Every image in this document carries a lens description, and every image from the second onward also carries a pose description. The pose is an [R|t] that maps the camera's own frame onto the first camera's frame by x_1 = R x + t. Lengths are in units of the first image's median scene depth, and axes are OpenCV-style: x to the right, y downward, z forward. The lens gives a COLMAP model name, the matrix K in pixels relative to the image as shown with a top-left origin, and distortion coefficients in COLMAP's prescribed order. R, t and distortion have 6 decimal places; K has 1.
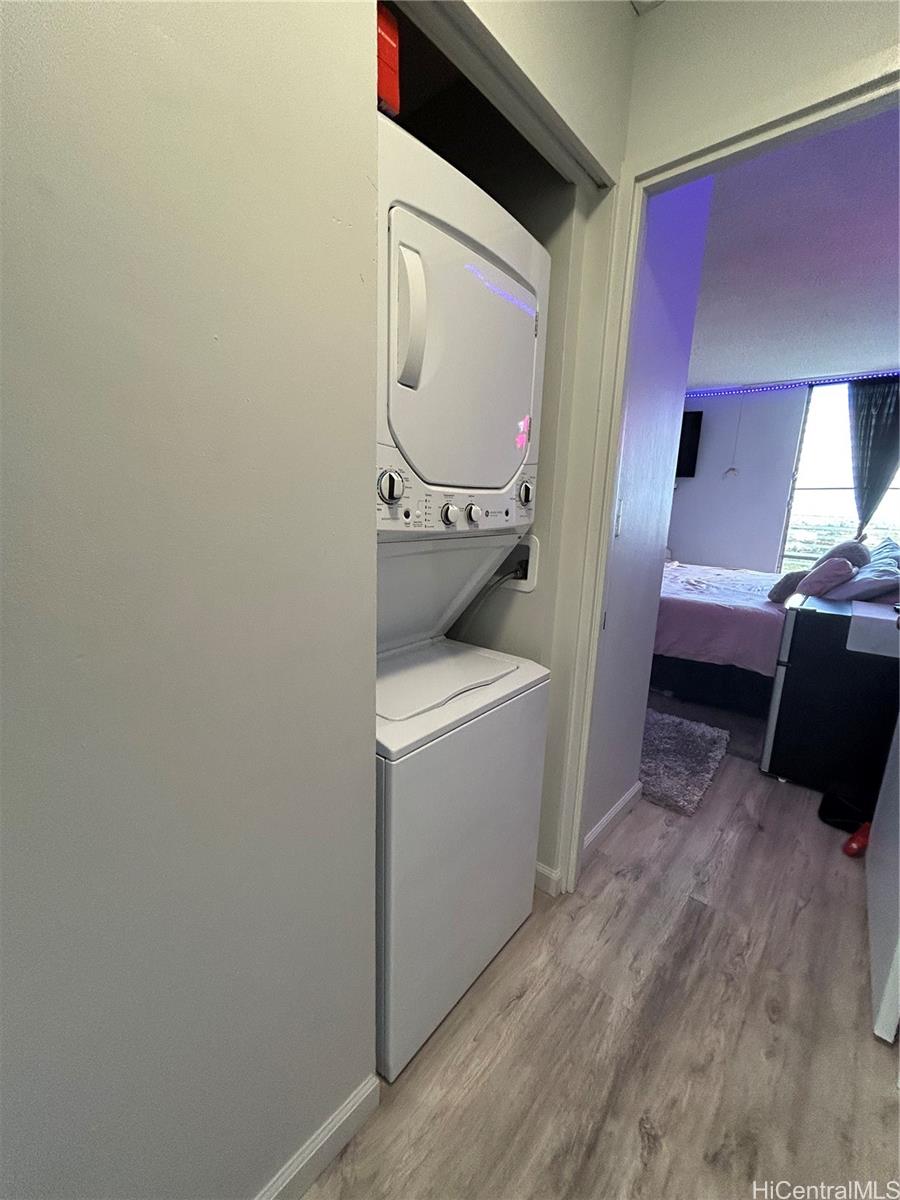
lens RADIAL K [[490.8, 0, 451.8], [0, 490.8, 599.3], [0, 0, 1]] dist [0.001478, -0.000486]
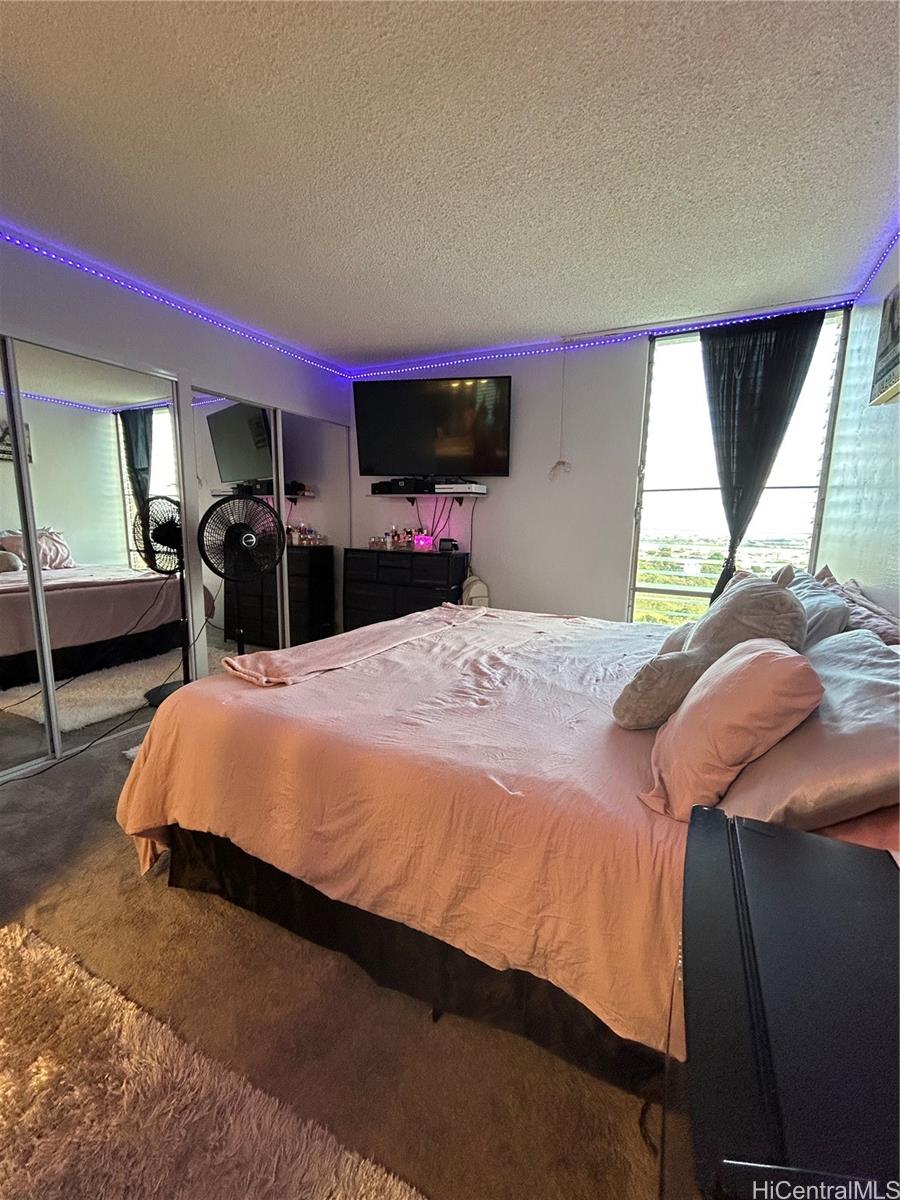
lens RADIAL K [[490.8, 0, 454.0], [0, 490.8, 602.2], [0, 0, 1]] dist [0.001478, -0.000486]
pose [[0.969620, -0.055362, 0.238270, 0.425083], [0.063529, 0.997622, -0.026730, -0.107590], [-0.236224, 0.041055, 0.970831, 0.630181]]
